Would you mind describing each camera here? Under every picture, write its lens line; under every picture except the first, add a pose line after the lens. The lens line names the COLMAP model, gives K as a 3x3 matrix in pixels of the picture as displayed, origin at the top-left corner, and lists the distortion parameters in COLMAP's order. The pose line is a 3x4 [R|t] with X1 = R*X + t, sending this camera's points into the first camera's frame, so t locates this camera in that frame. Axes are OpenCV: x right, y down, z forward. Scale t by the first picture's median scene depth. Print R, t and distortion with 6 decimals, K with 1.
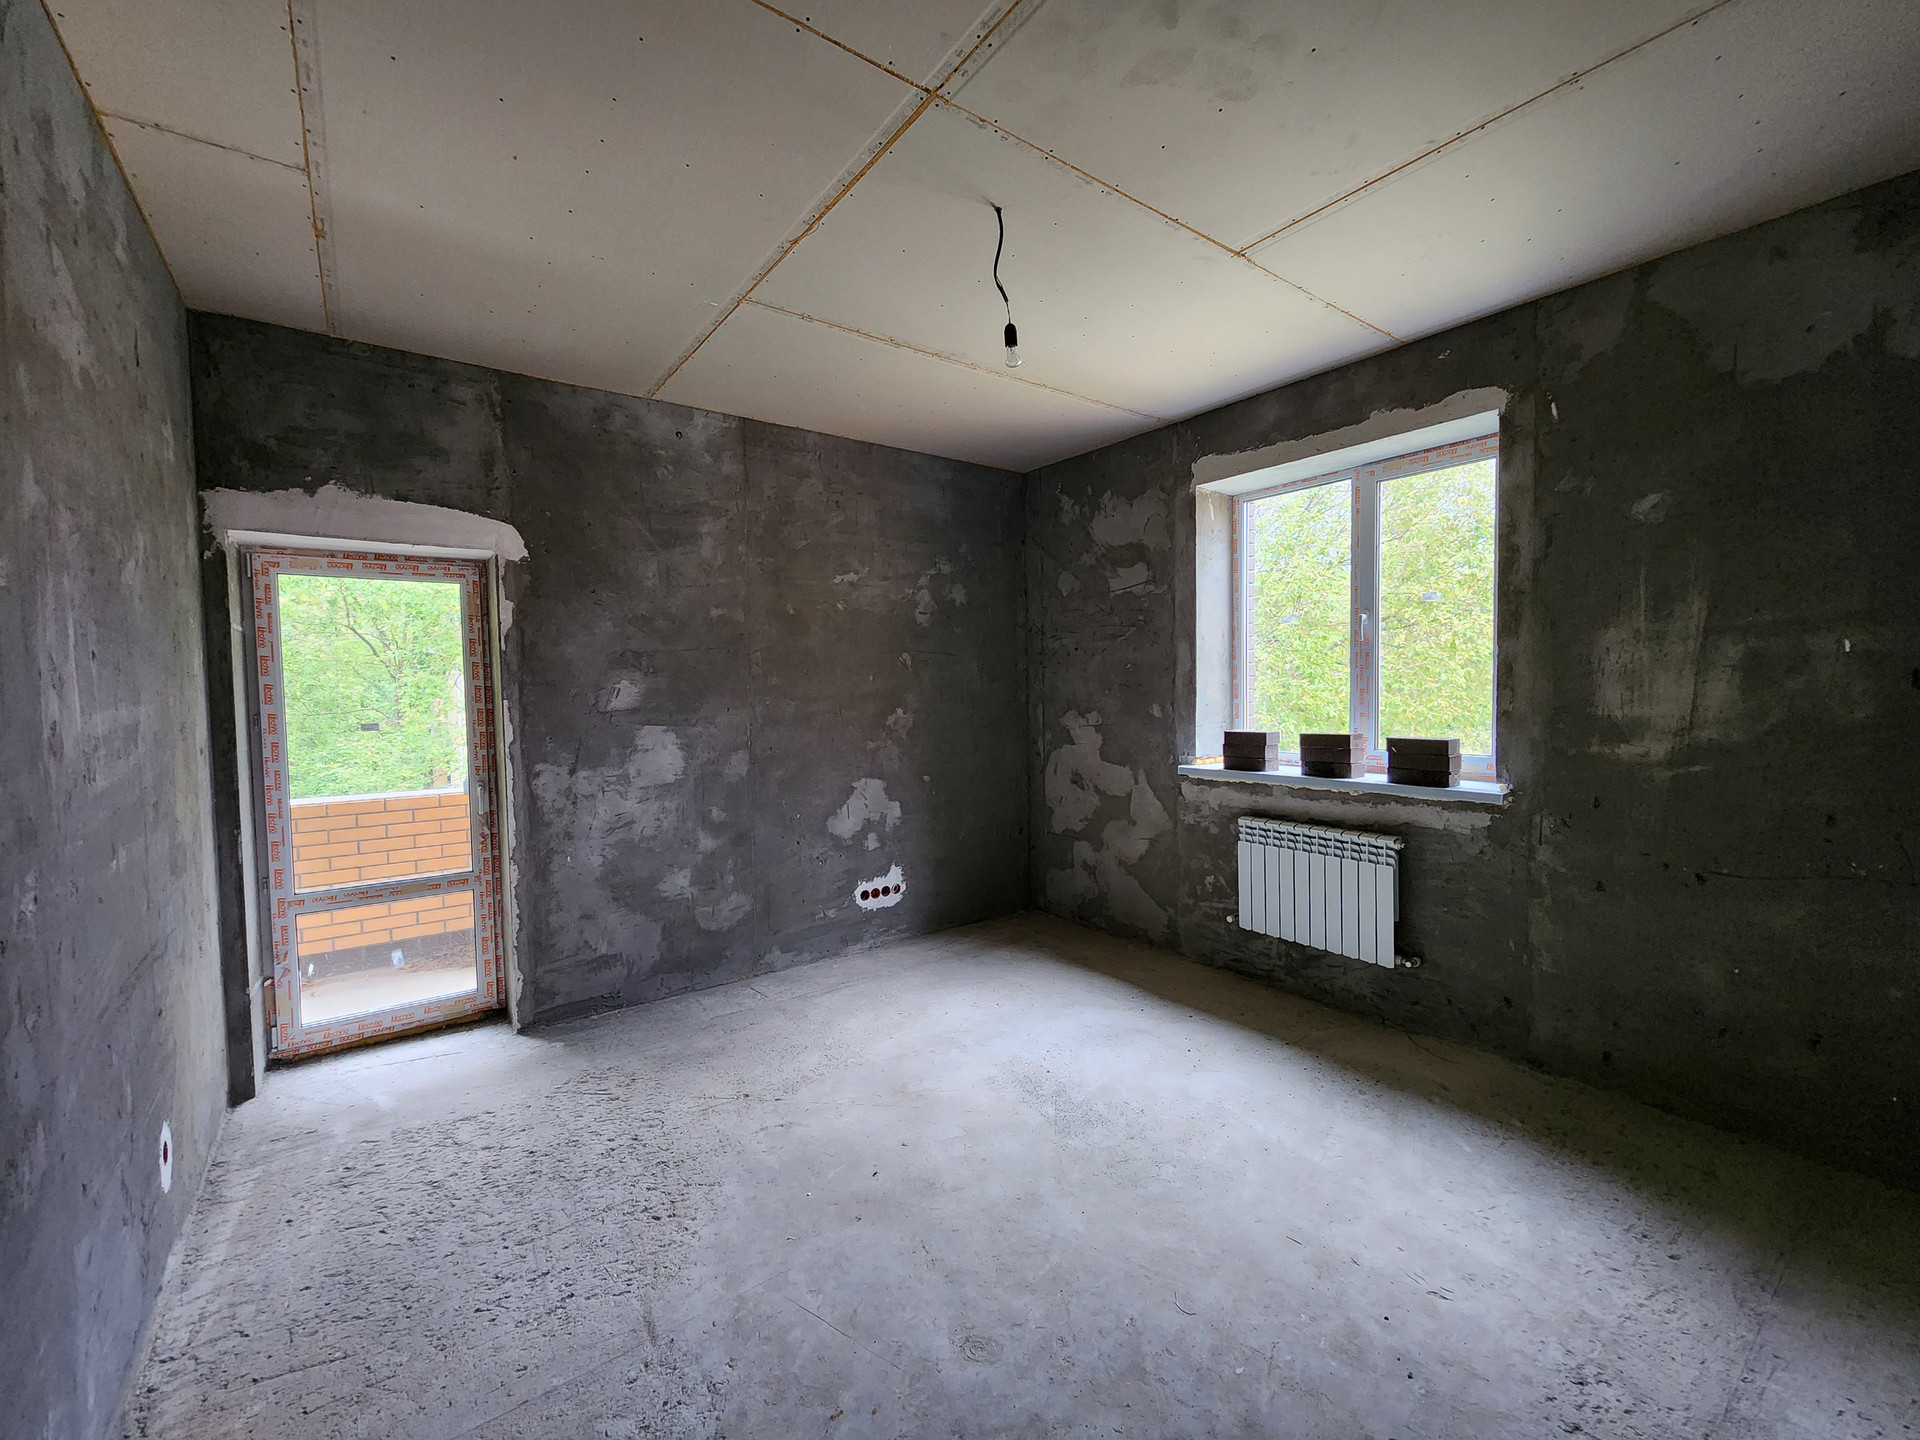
lens RADIAL K [[794.0, 0, 968.2], [0, 794.0, 717.0], [0, 0, 1]] dist [-0.000925, -0.002935]
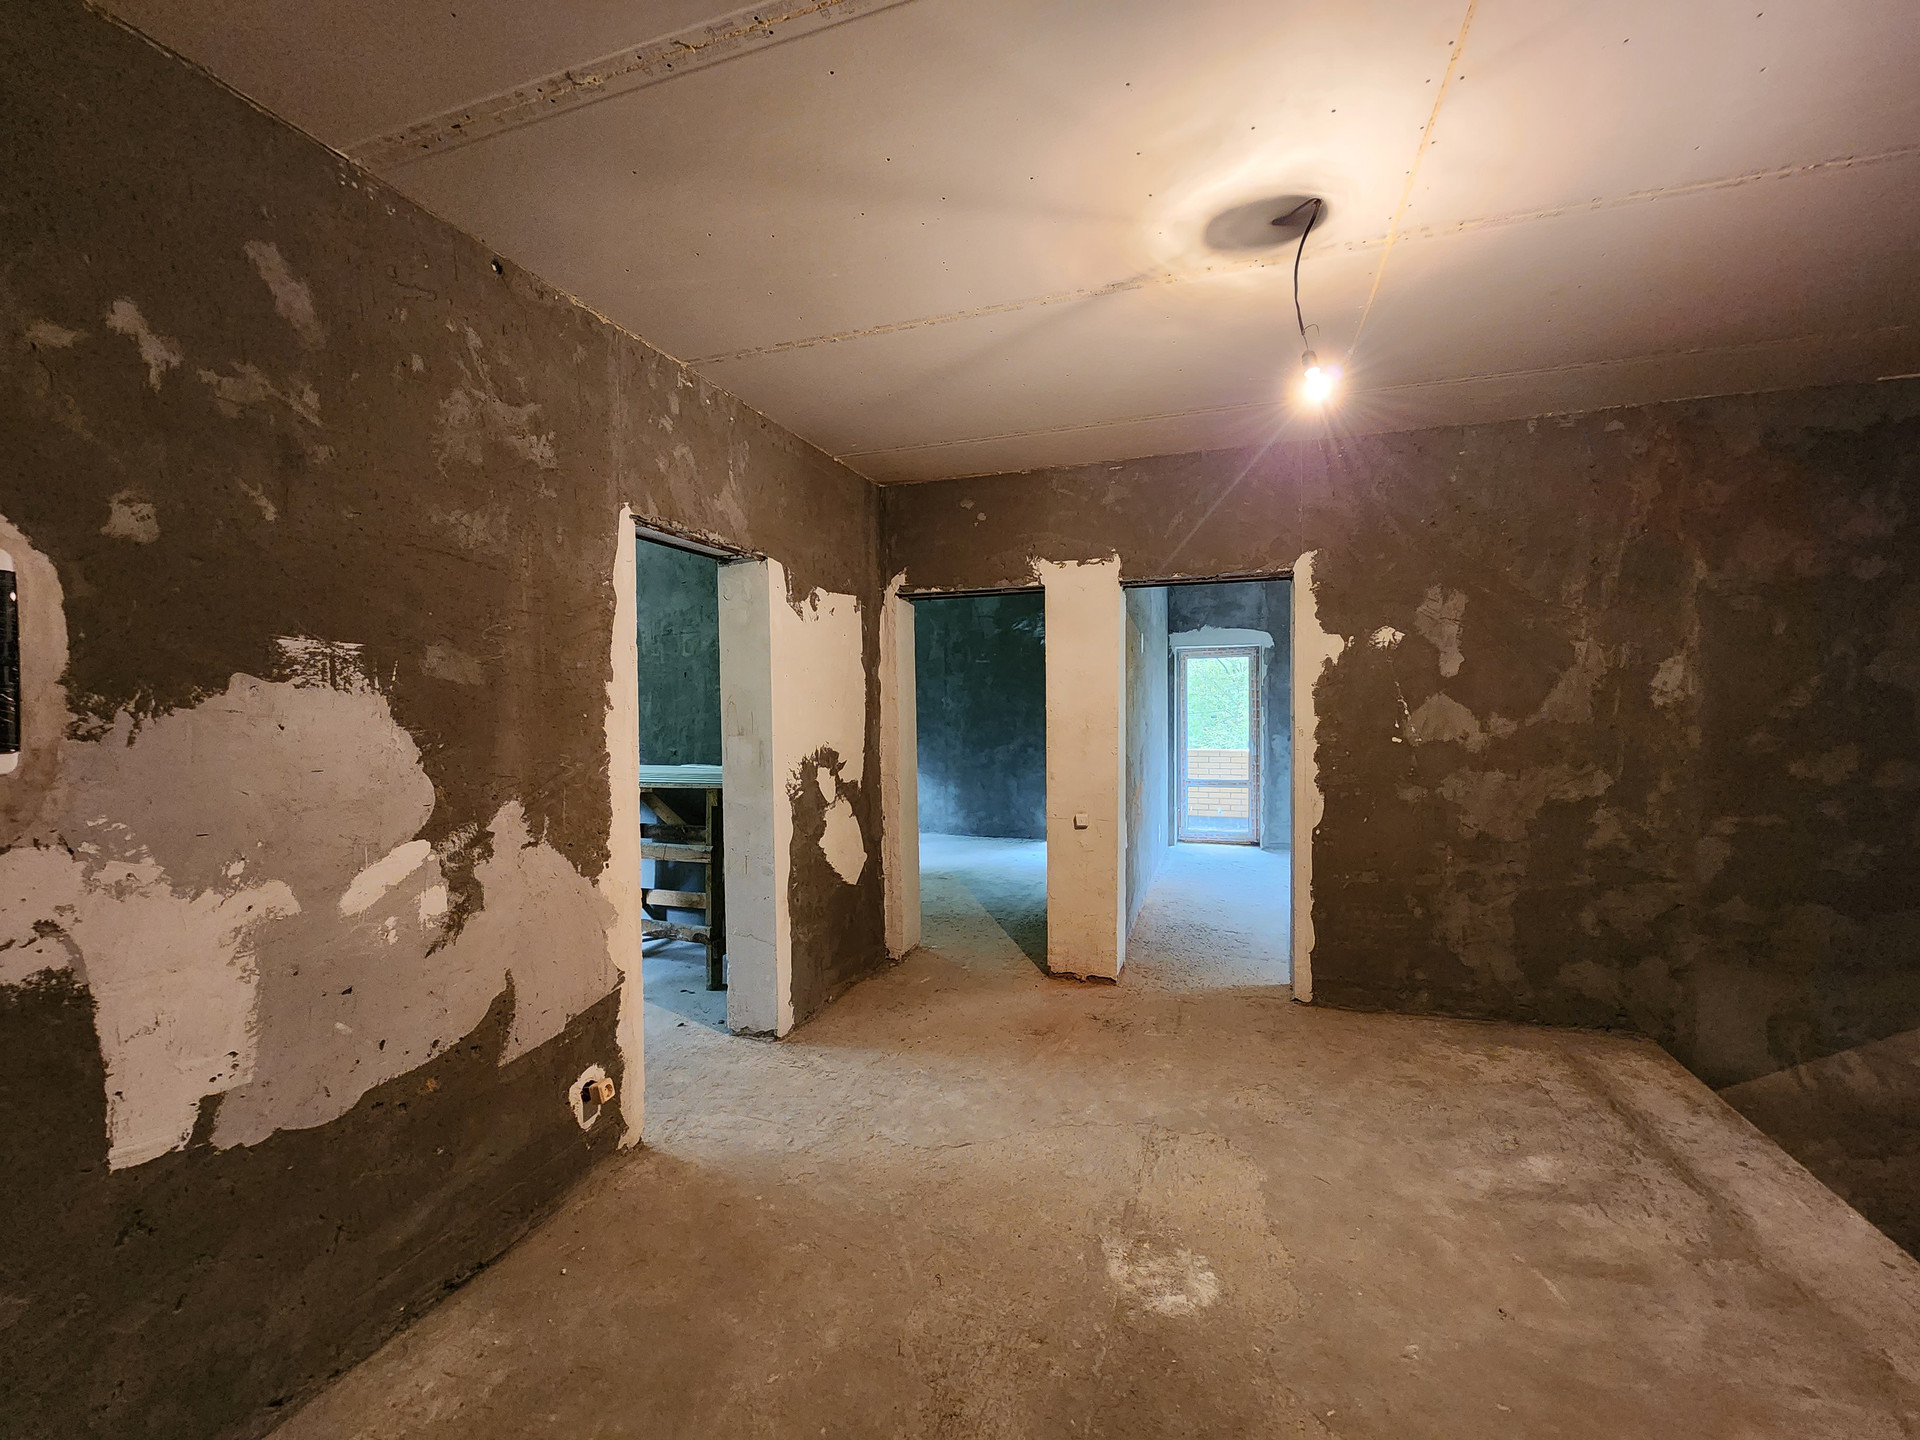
lens RADIAL K [[794.0, 0, 961.5], [0, 794.0, 716.2], [0, 0, 1]] dist [-0.000925, -0.002935]
pose [[0.580495, 0.026766, -0.813824, 0.828018], [-0.033786, 0.999391, 0.008769, 0.015078], [0.813563, 0.022405, 0.581045, -1.111981]]
